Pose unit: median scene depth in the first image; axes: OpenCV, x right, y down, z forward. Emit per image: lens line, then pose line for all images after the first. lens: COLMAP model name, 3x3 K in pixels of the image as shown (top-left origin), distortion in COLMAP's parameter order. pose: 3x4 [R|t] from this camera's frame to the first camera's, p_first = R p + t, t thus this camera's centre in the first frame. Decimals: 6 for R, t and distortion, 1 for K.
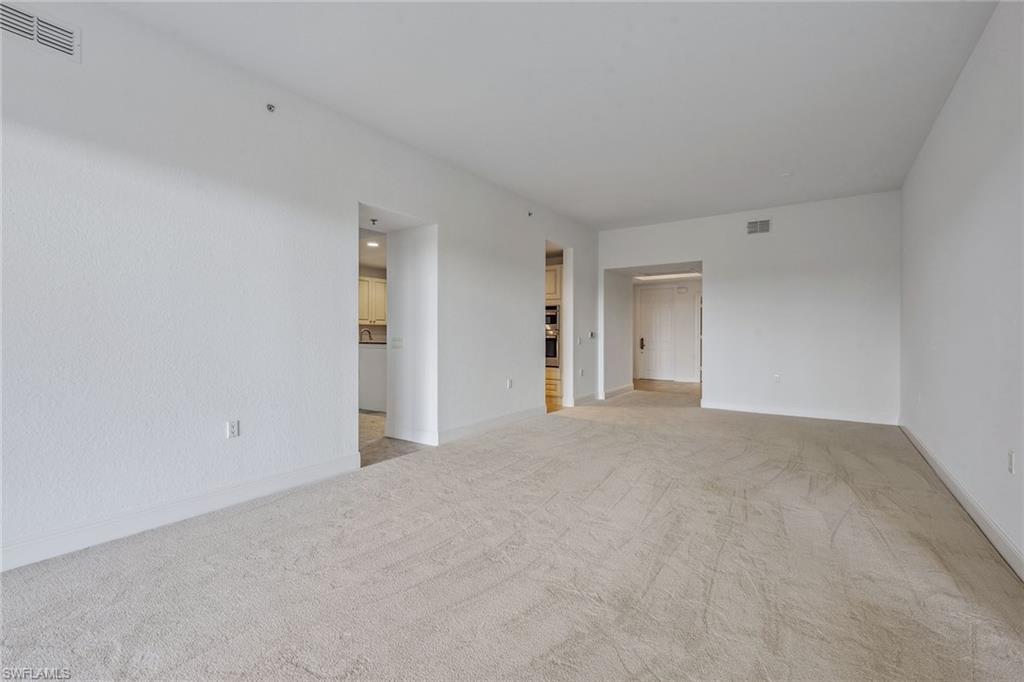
lens RADIAL K [[459.4, 0, 512.0], [0, 459.4, 341.0], [0, 0, 1]] dist [0.012483, 0.000017]
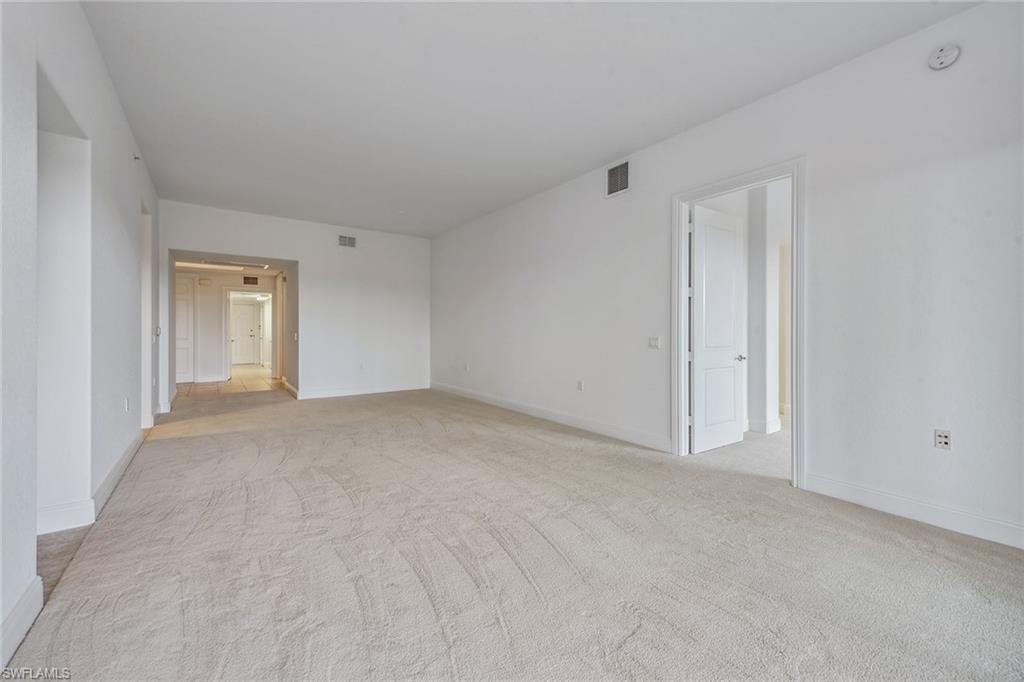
lens RADIAL K [[420.8, 0, 512.0], [0, 420.8, 341.0], [0, 0, 1]] dist [0.000643, -0.000023]
pose [[0.305983, -0.027363, 0.951644, -0.711476], [0.014330, 0.999606, 0.024135, -0.012235], [-0.951929, 0.006252, 0.306255, 0.460196]]
